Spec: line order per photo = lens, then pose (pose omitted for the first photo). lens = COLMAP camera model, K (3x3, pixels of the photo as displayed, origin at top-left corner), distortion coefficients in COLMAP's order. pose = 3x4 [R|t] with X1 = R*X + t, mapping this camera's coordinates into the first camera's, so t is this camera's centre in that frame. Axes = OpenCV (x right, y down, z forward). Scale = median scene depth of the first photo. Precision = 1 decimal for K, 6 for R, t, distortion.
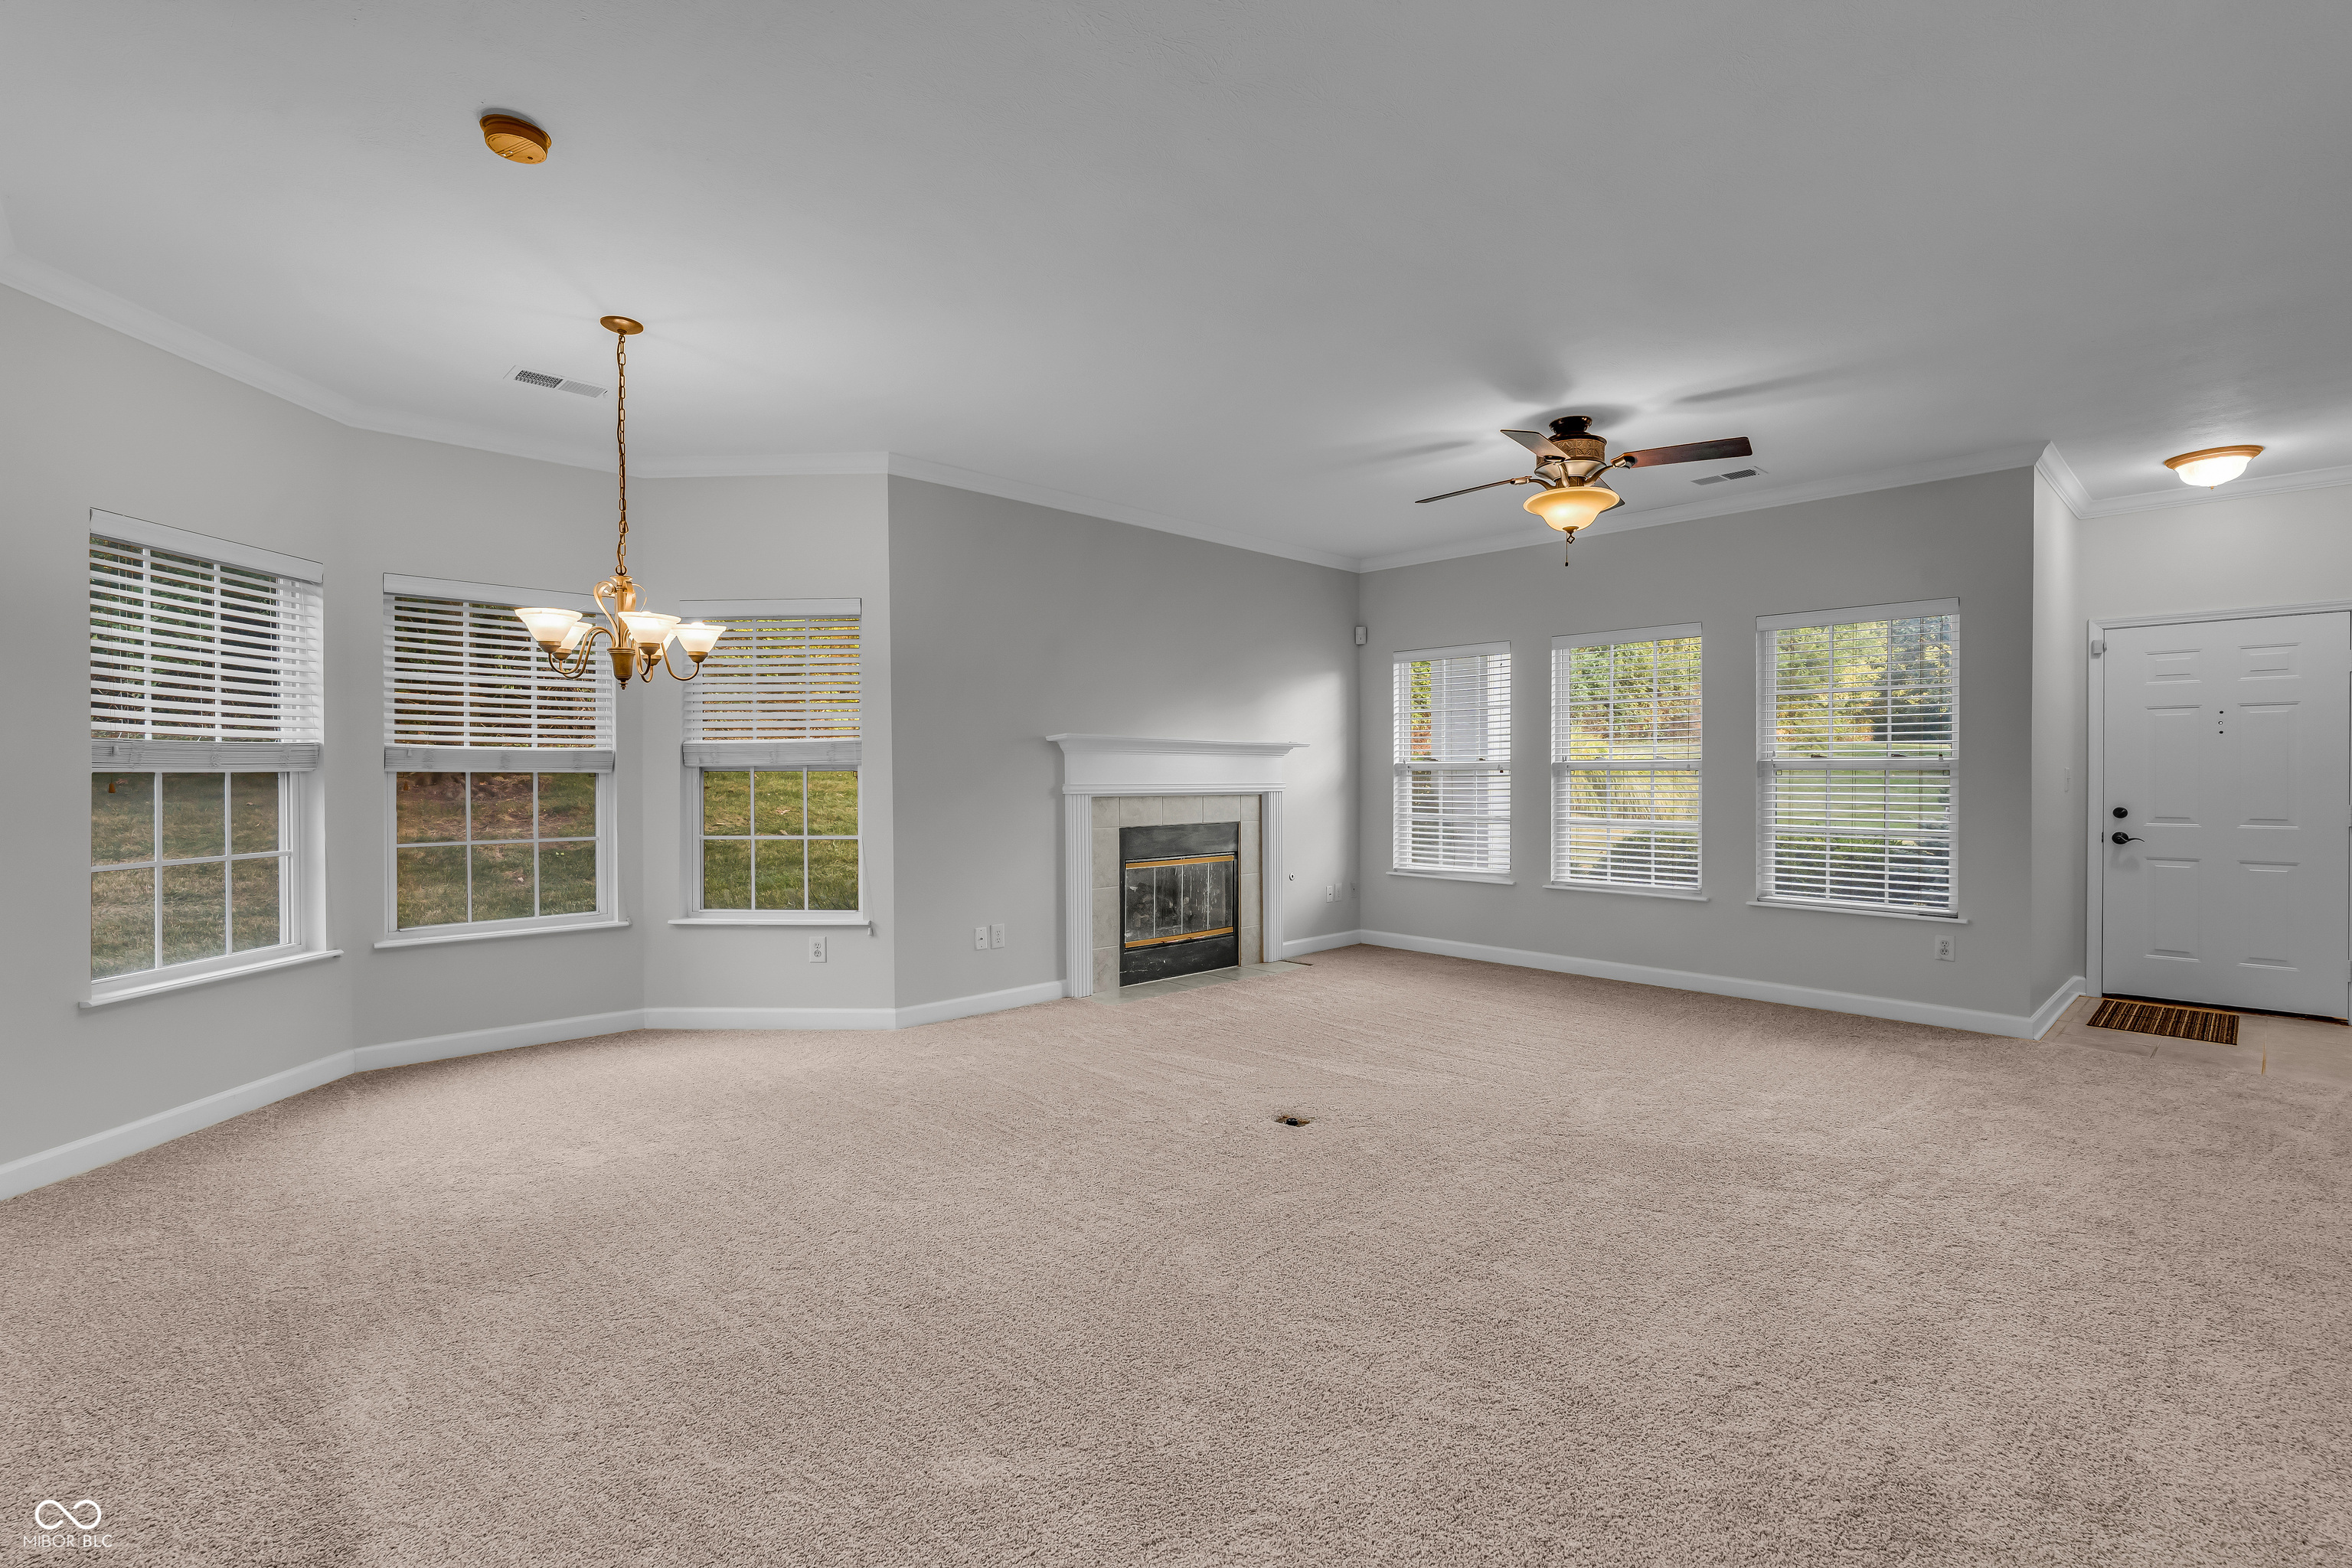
lens RADIAL K [[1064.3, 0, 1186.1], [0, 1064.3, 777.0], [0, 0, 1]] dist [-0.002165, 0.001784]
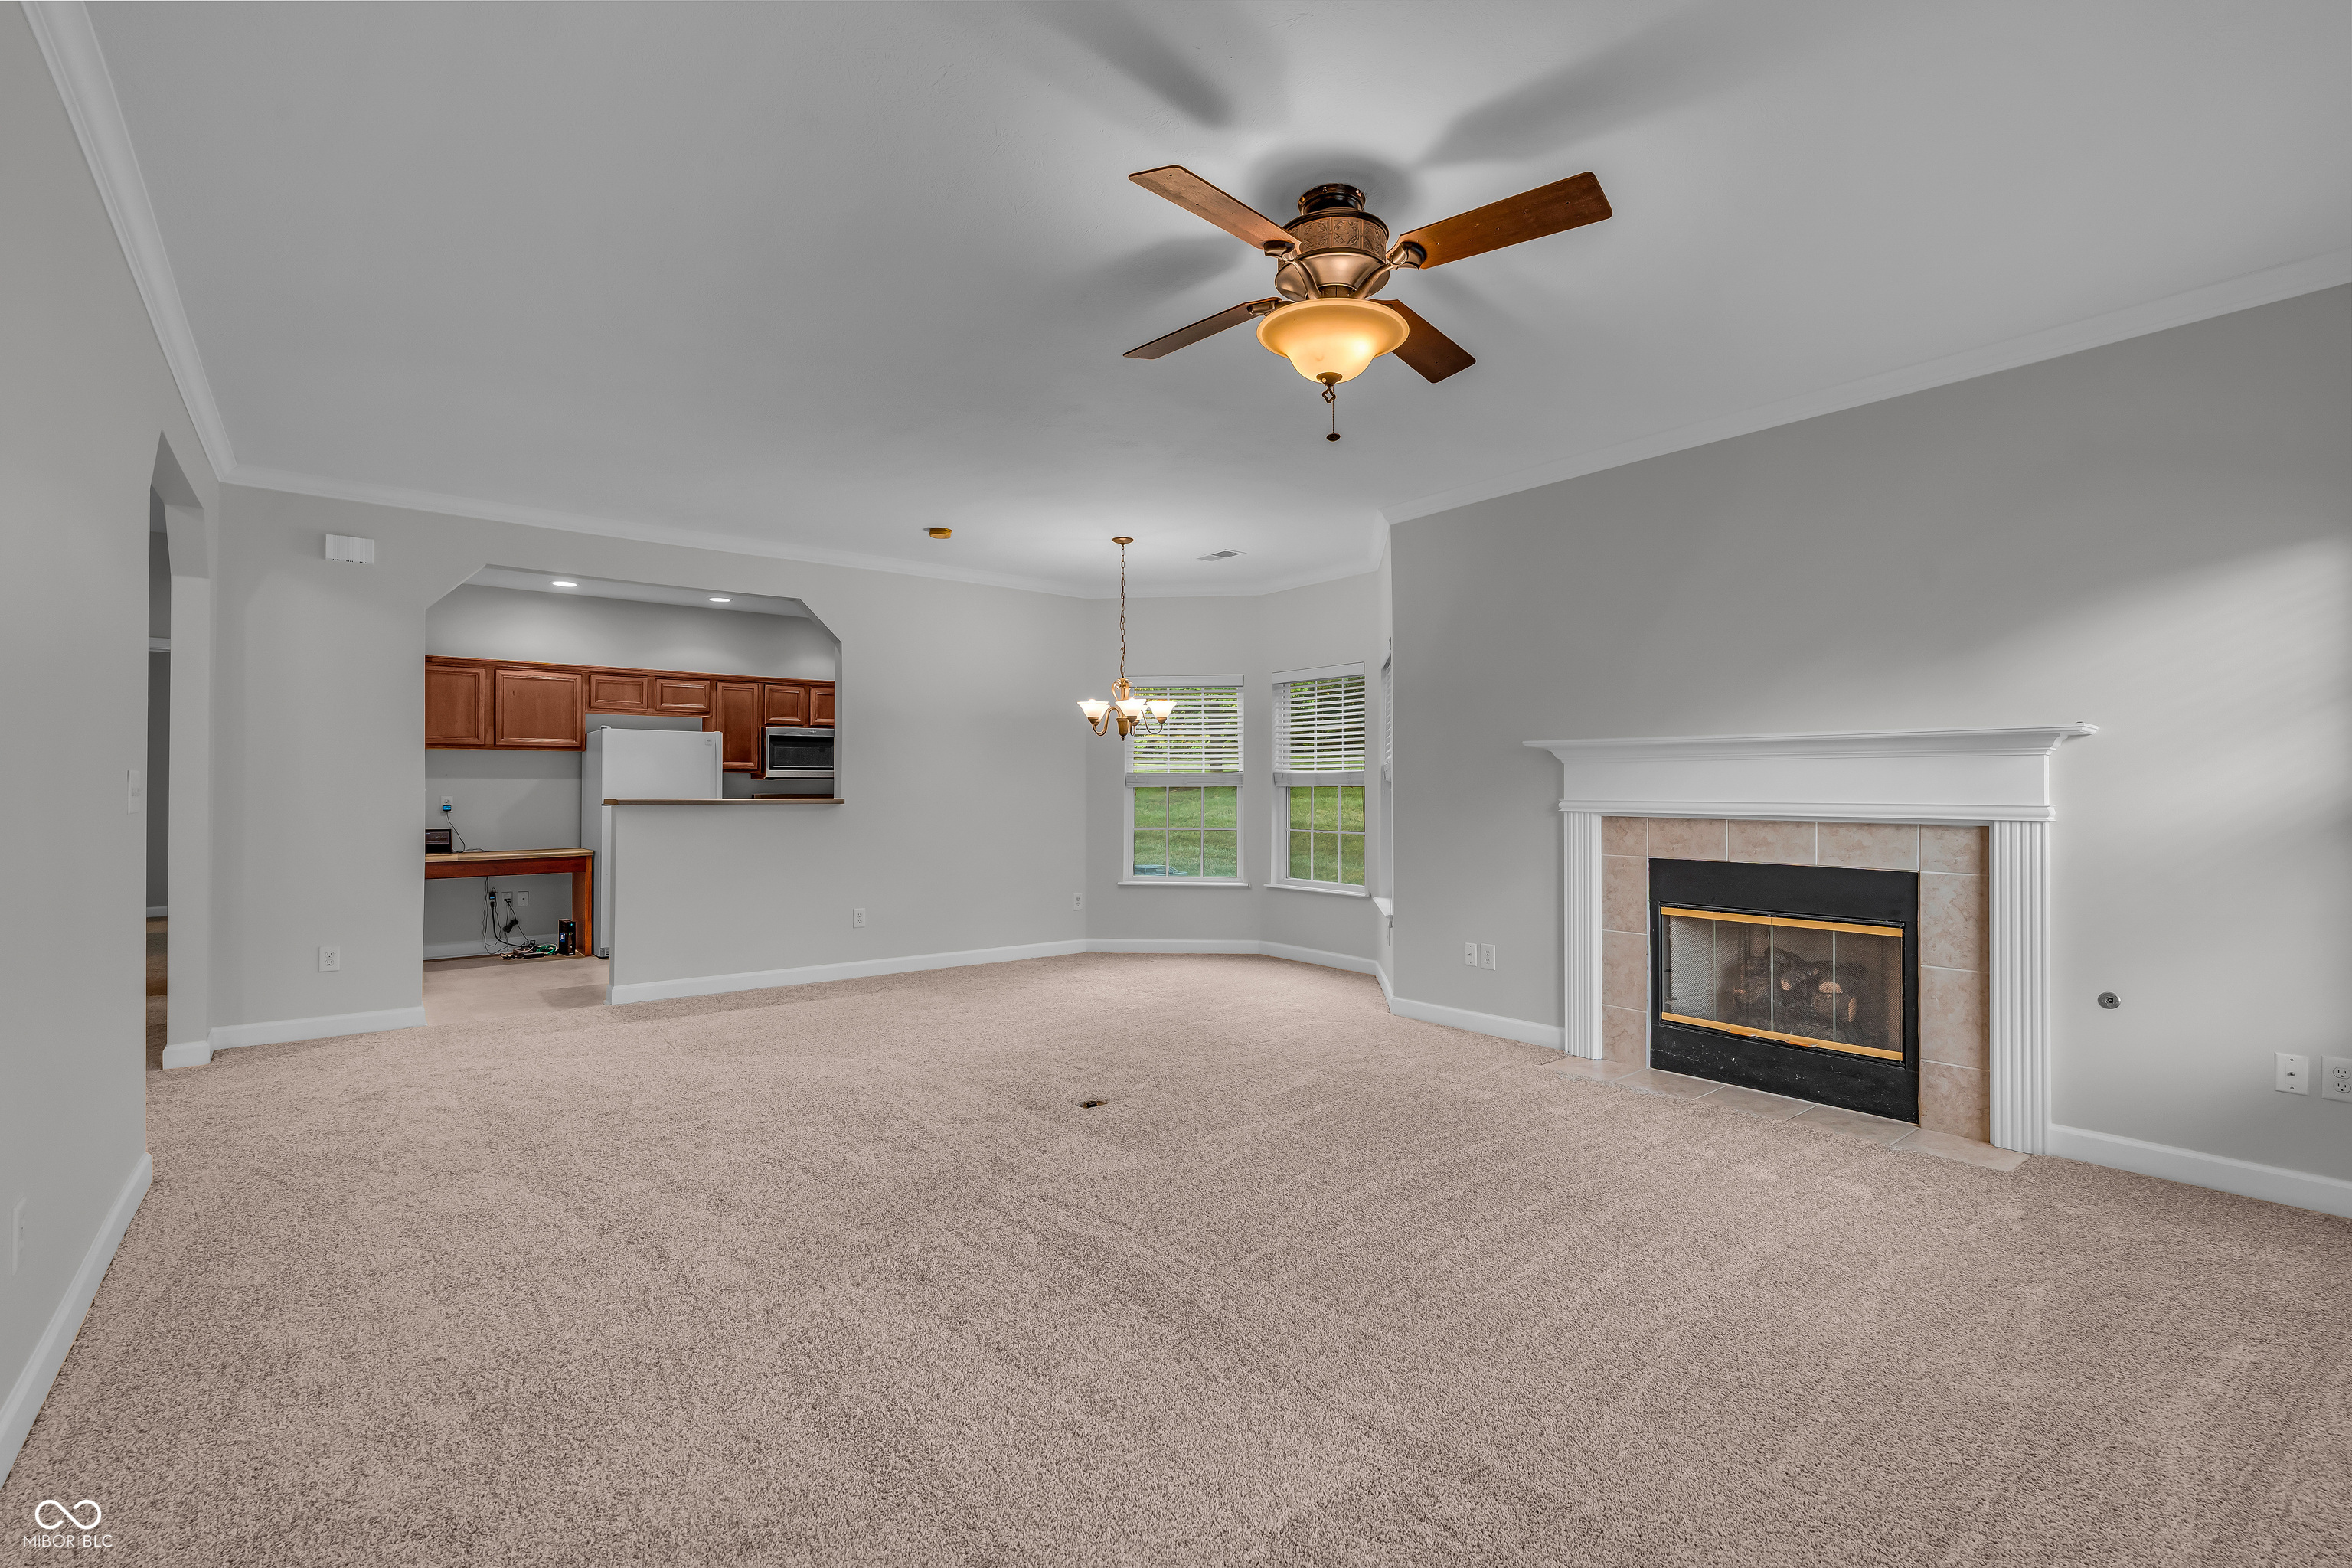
lens RADIAL K [[1064.3, 0, 1172.8], [0, 1064.3, 782.4], [0, 0, 1]] dist [-0.002165, 0.001784]
pose [[-0.100249, -0.004775, -0.994951, 0.752995], [-0.003237, 0.999985, -0.004473, -0.002494], [0.994957, 0.002772, -0.100263, 0.757485]]
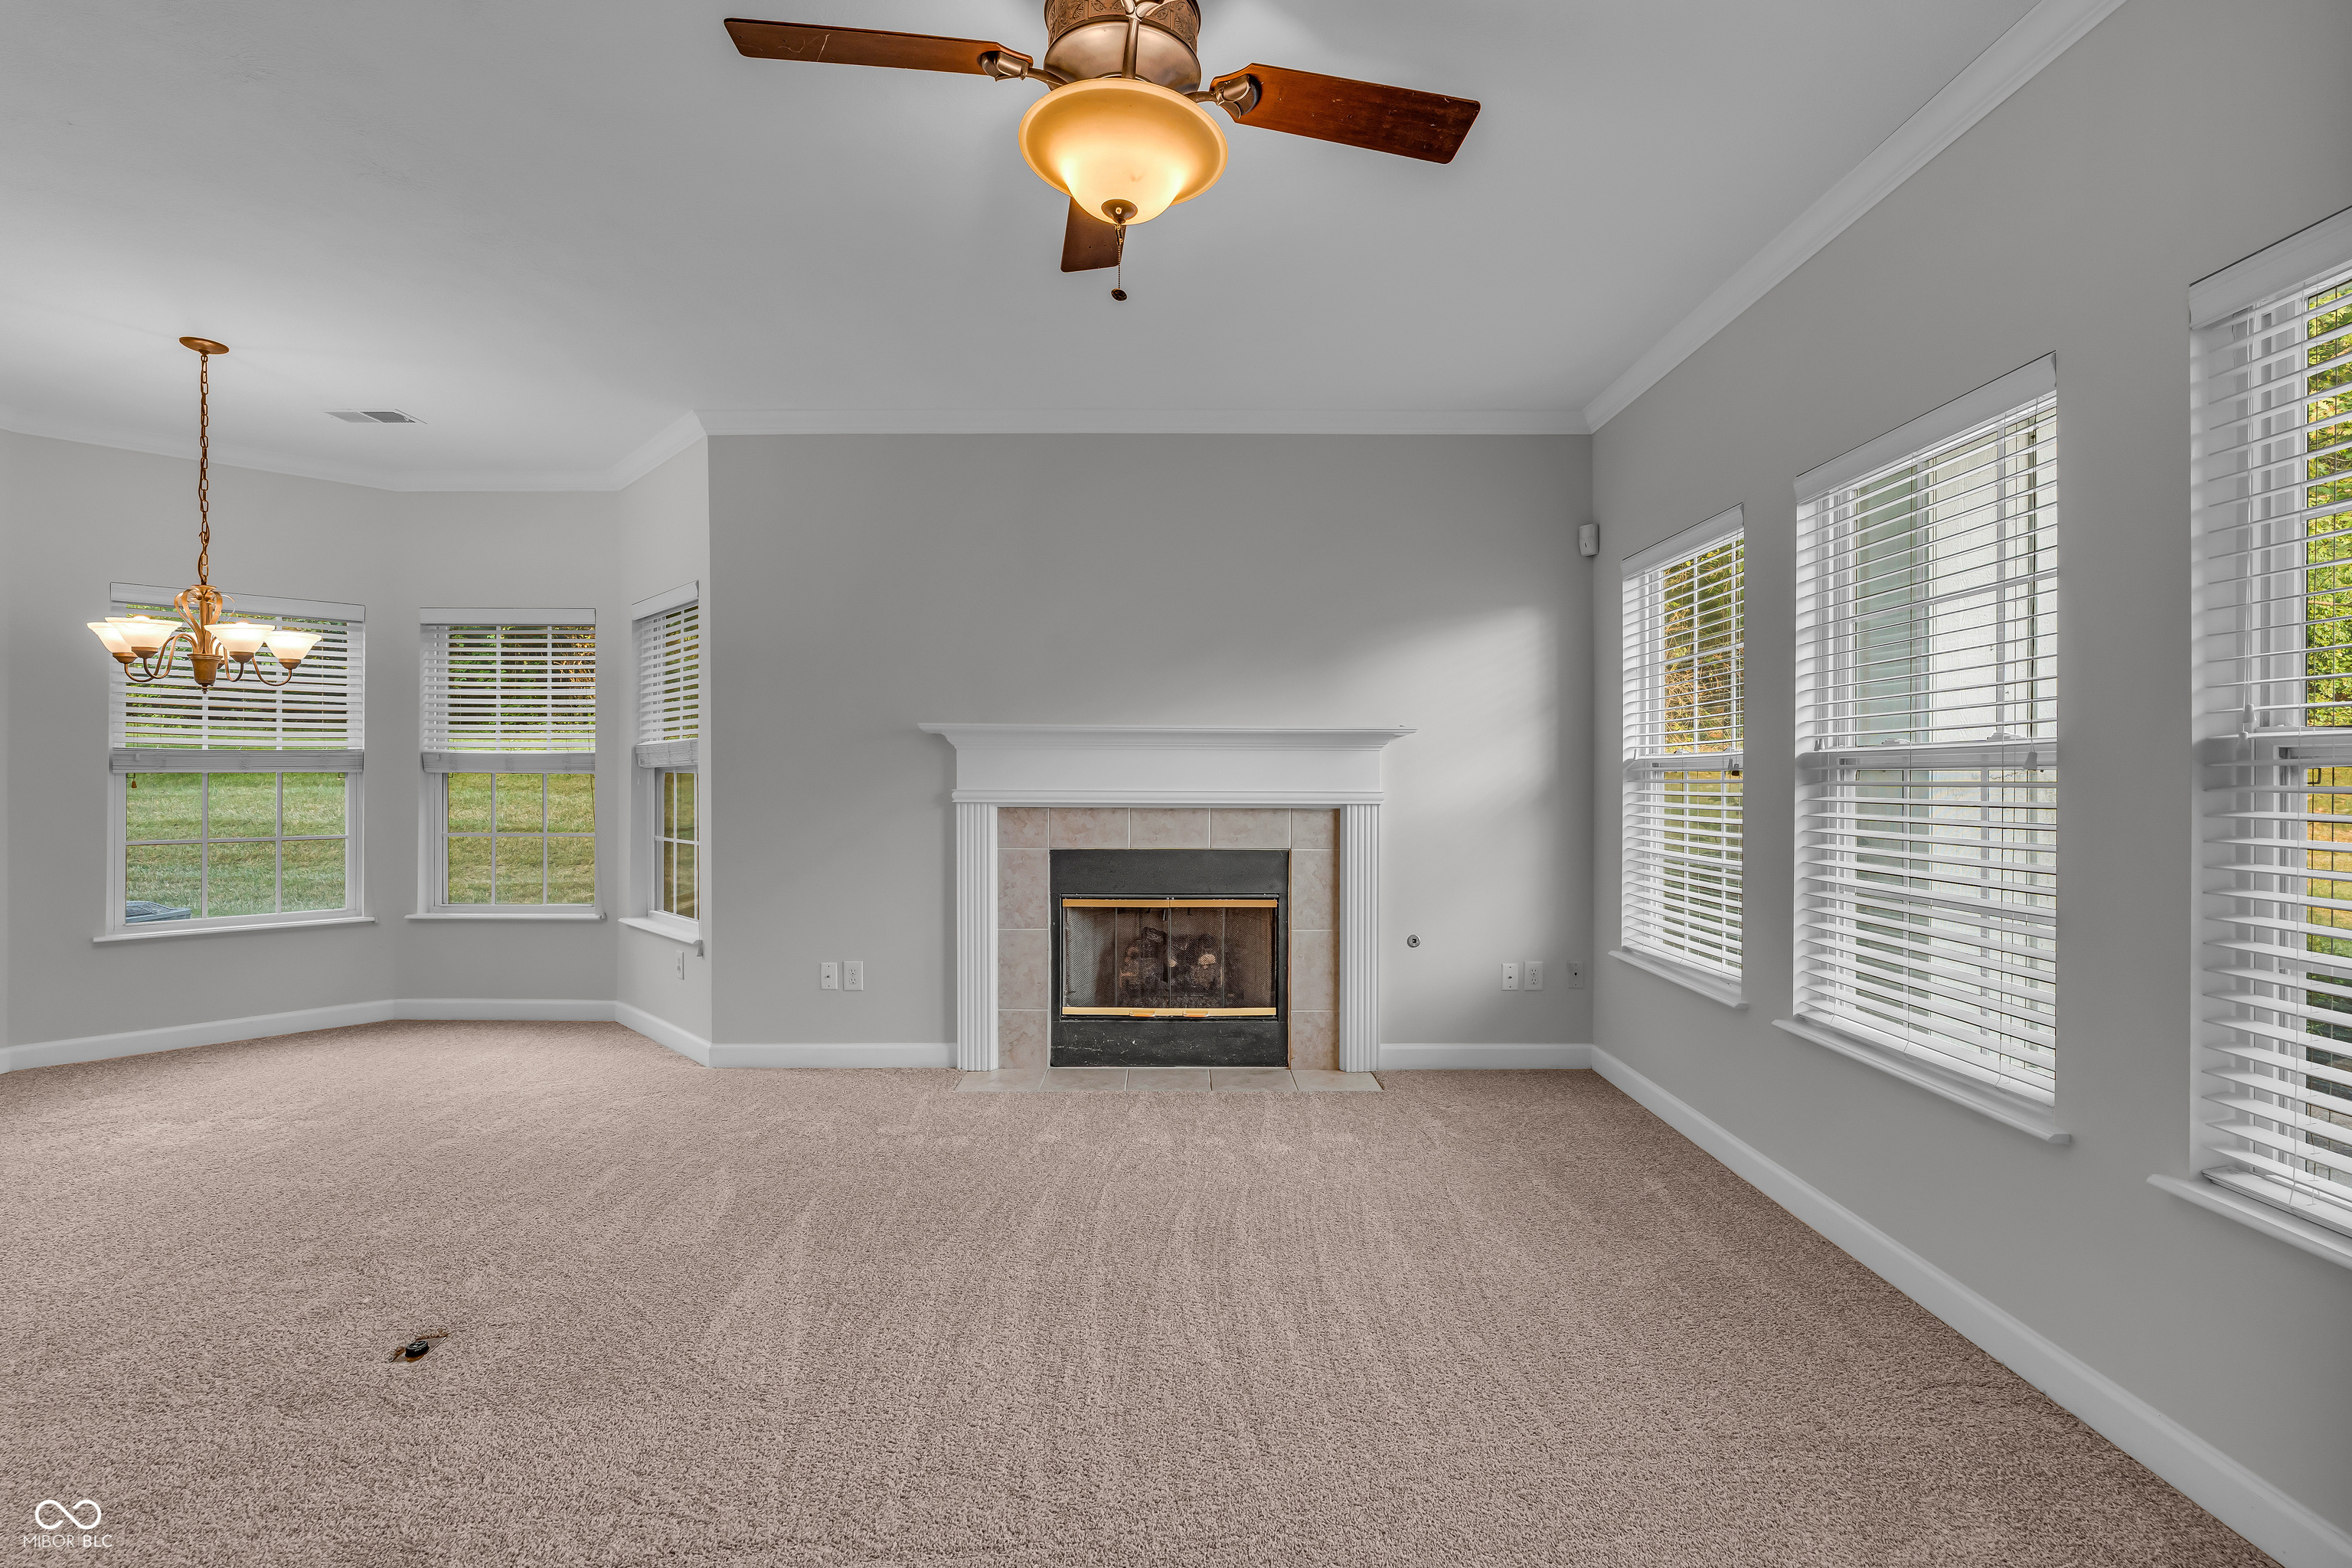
lens RADIAL K [[1064.3, 0, 1179.6], [0, 1064.3, 774.0], [0, 0, 1]] dist [-0.002165, 0.001784]
pose [[0.718060, 0.000656, -0.695981, 0.528140], [-0.004943, 0.999979, -0.004157, -0.002161], [0.695964, 0.006425, 0.718048, 0.549160]]
